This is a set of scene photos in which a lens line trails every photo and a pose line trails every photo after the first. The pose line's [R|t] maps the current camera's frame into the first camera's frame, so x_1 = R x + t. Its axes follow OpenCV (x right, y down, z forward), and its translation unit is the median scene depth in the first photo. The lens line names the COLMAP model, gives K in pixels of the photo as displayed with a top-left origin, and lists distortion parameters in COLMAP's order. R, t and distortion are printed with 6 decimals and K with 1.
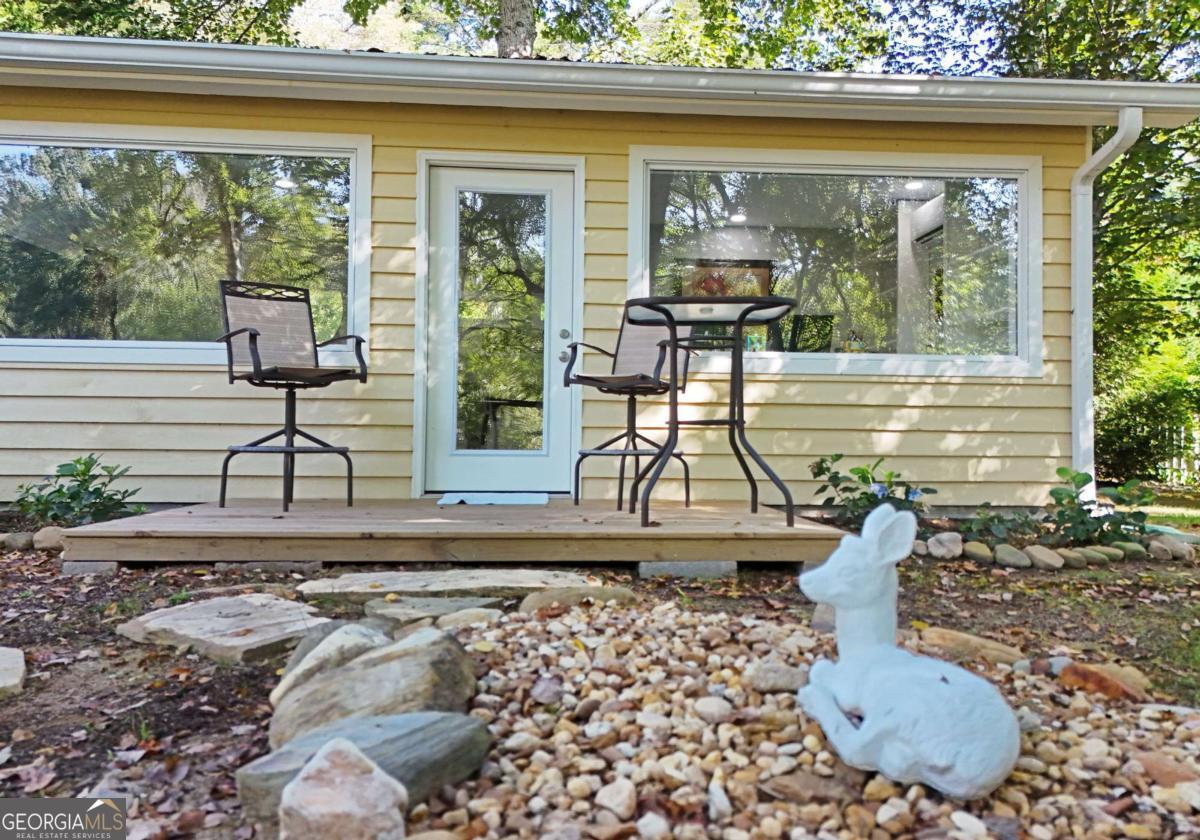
lens RADIAL K [[880.2, 0, 608.9], [0, 880.2, 407.6], [0, 0, 1]] dist [0.085711, -0.079216]
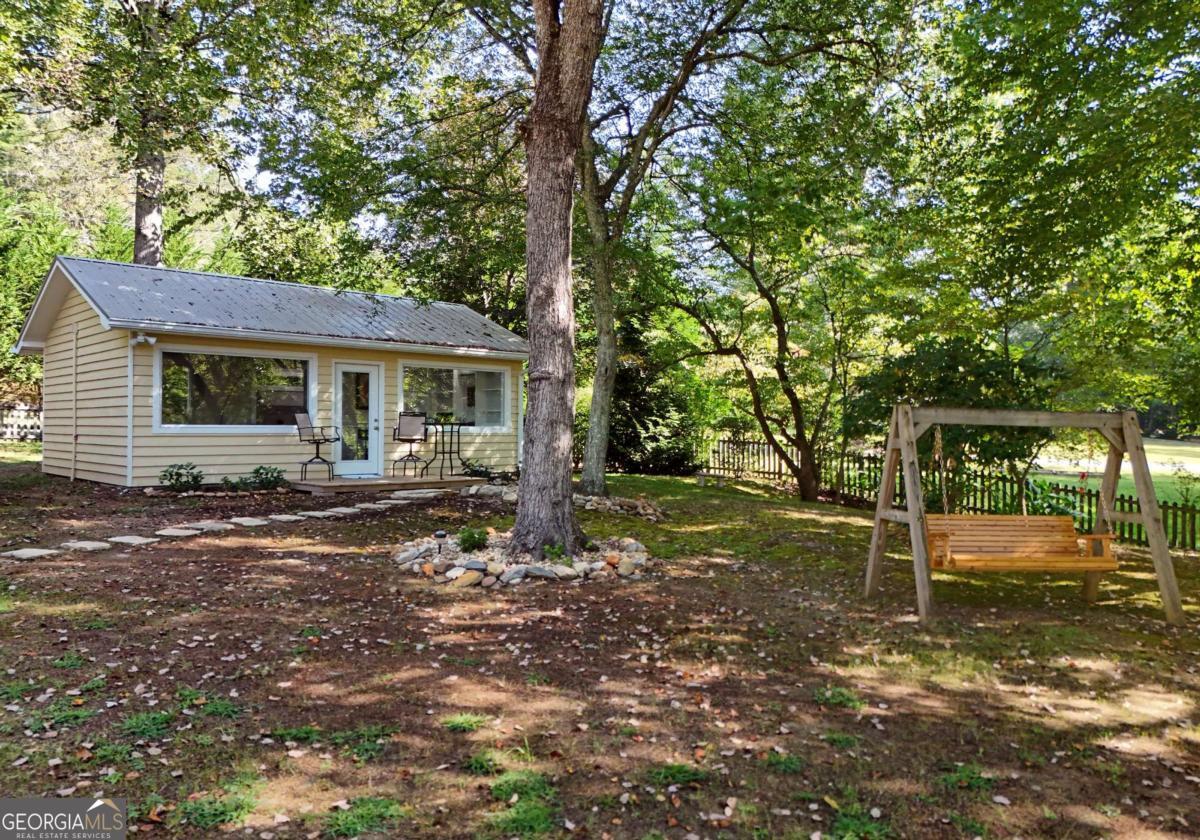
lens RADIAL K [[897.3, 0, 600.0], [0, 897.3, 420.0], [0, 0, 1]] dist [0.050935, -0.006303]
pose [[0.787390, -0.000814, 0.616455, -1.338951], [-0.019895, 0.999445, 0.026731, -0.184163], [-0.616134, -0.033312, 0.786936, -1.851423]]
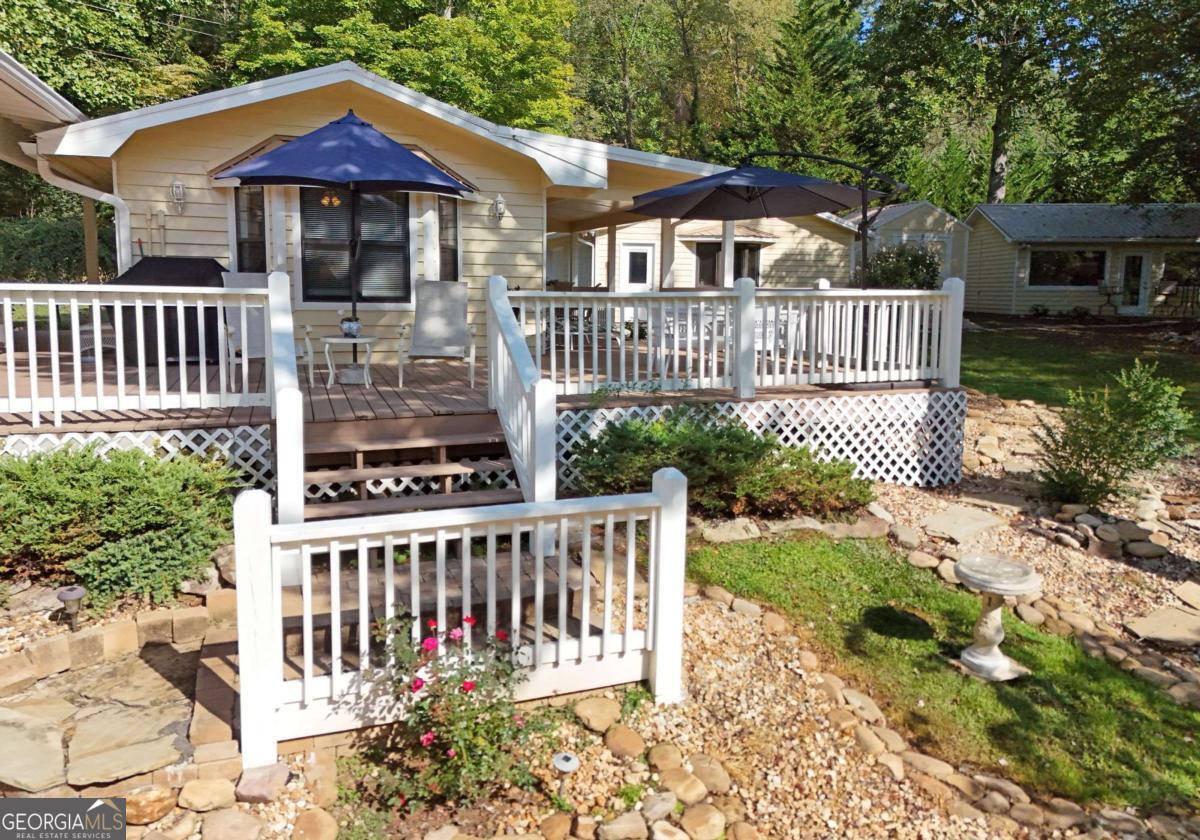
lens RADIAL K [[880.2, 0, 608.9], [0, 880.2, 407.6], [0, 0, 1]] dist [0.085711, -0.079216]
pose [[0.993942, 0.014022, -0.109012, -2.639800], [0.004690, 0.985515, 0.169525, -0.279399], [0.109810, -0.169009, 0.979478, -4.714488]]
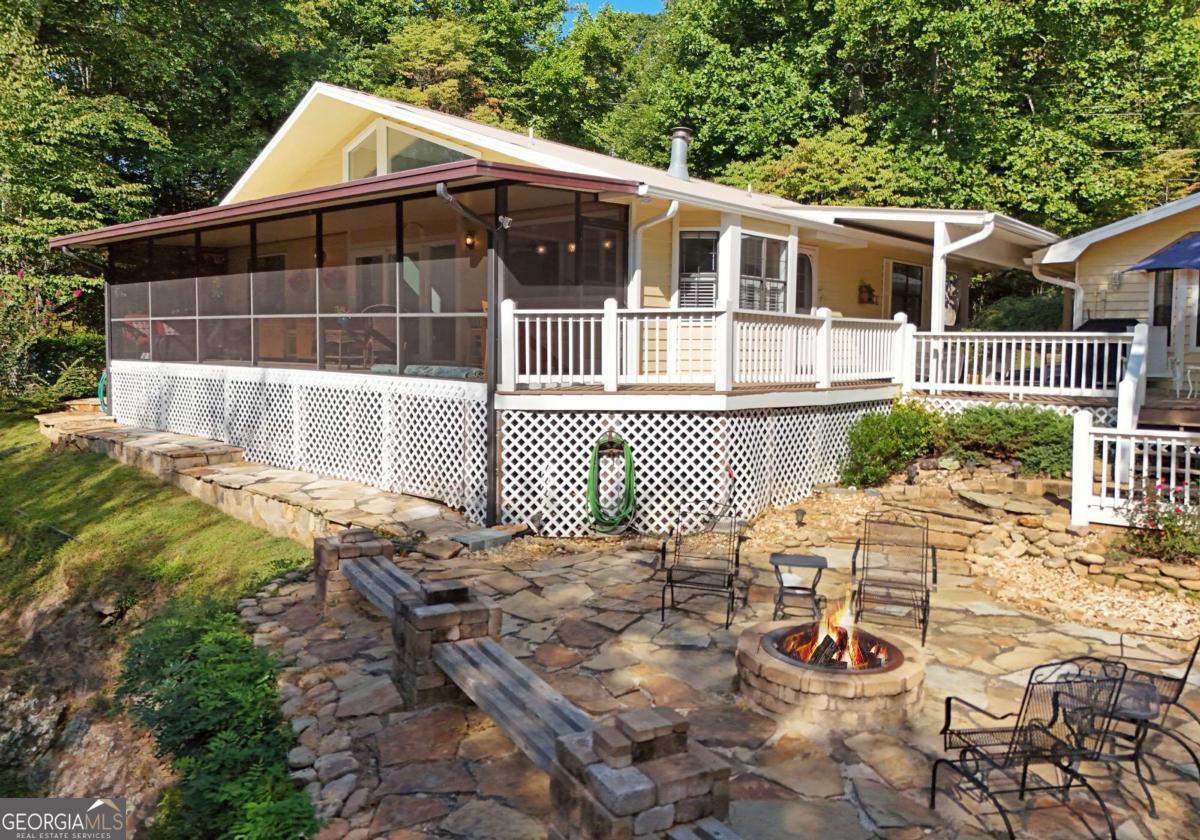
lens RADIAL K [[882.5, 0, 604.6], [0, 882.5, 384.6], [0, 0, 1]] dist [0.084750, -0.074112]
pose [[0.427975, 0.033554, -0.903167, -1.861046], [0.031463, 0.998152, 0.051991, -0.267004], [0.903243, -0.050668, 0.426129, -5.601516]]
